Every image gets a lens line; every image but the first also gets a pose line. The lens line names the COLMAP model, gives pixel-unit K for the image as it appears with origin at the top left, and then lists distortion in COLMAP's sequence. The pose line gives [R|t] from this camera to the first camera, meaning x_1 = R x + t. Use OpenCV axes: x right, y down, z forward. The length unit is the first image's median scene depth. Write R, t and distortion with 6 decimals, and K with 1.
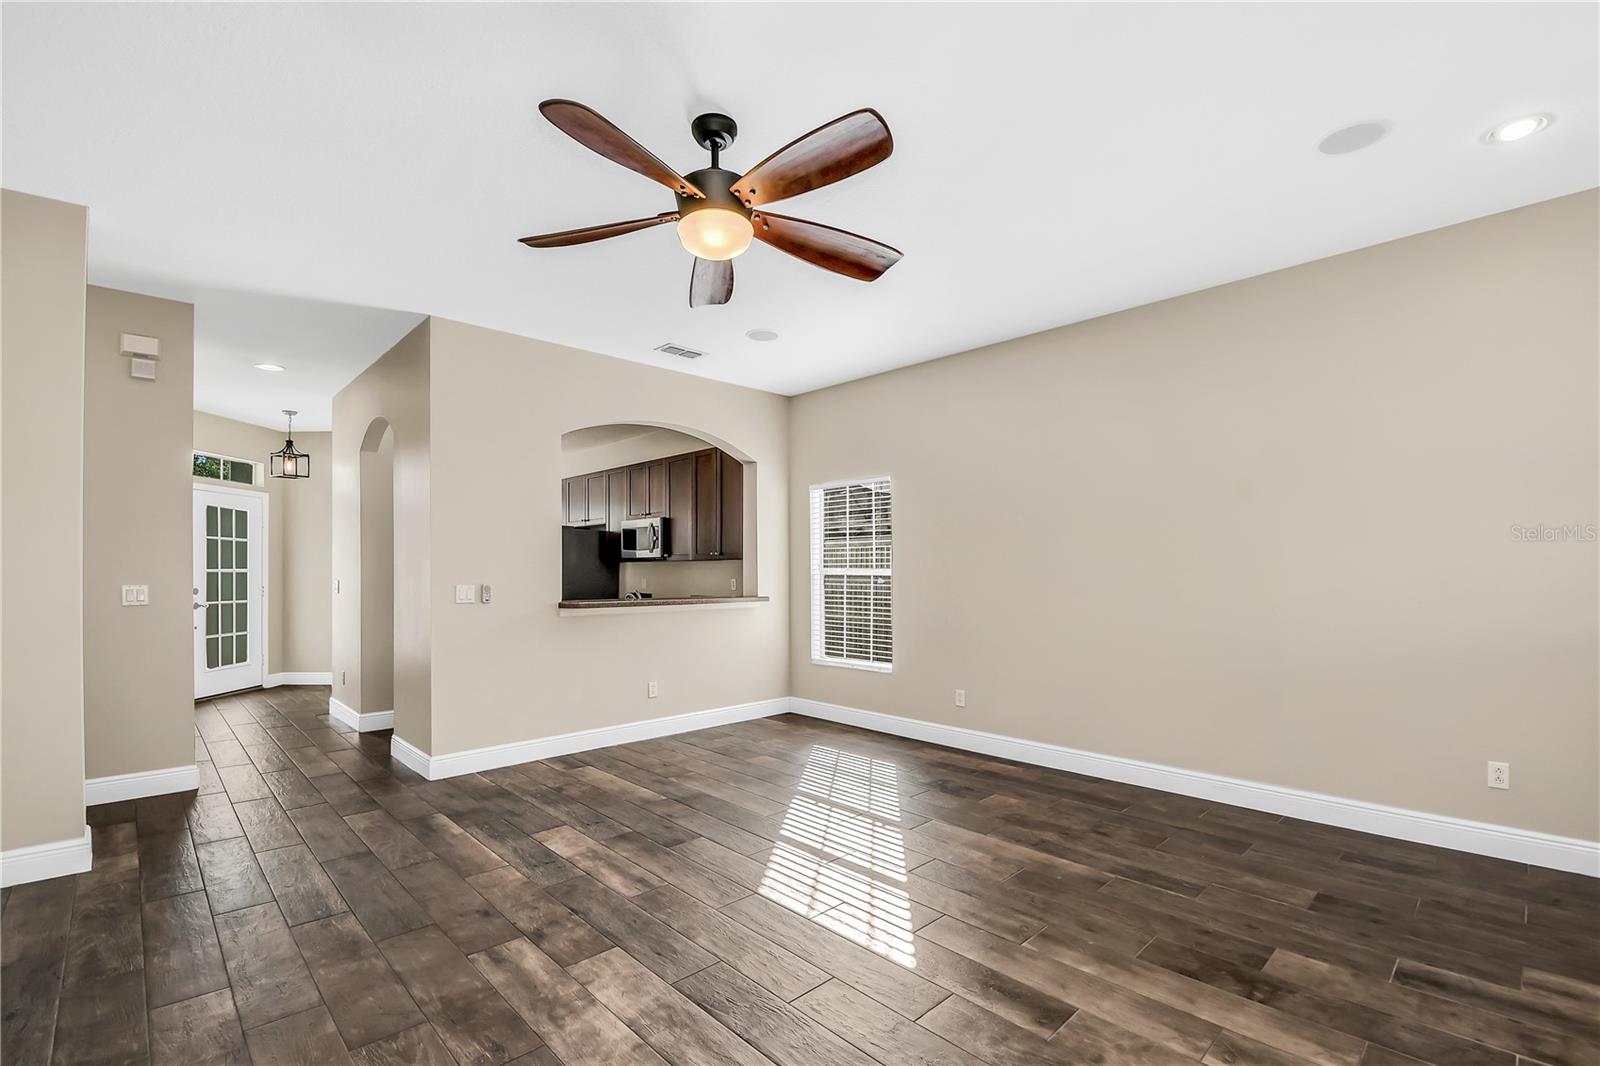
lens RADIAL K [[717.9, 0, 755.0], [0, 717.9, 558.7], [0, 0, 1]] dist [0.010179, 0.000151]
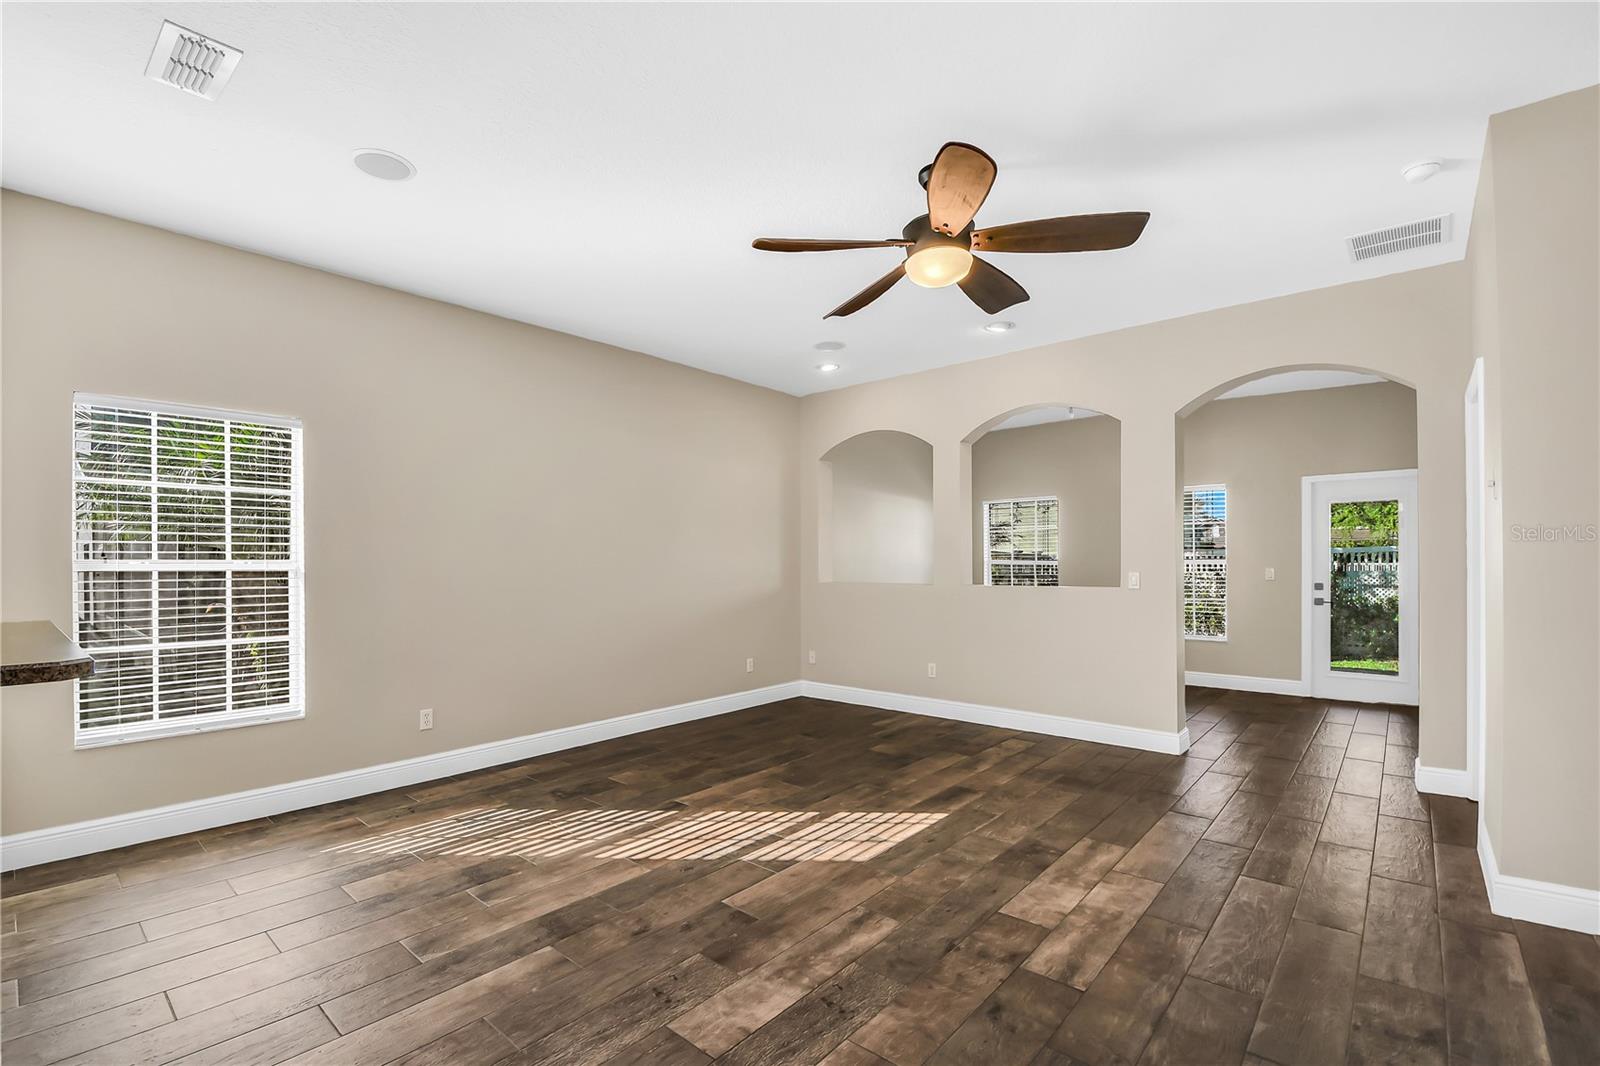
lens RADIAL K [[697.3, 0, 802.0], [0, 697.3, 556.9], [0, 0, 1]] dist [-0.000592, -0.000186]
pose [[-0.123705, 0.008556, 0.992282, -0.671246], [-0.008925, 0.999913, -0.009734, 0.013281], [-0.992279, -0.010061, -0.123618, 0.803885]]
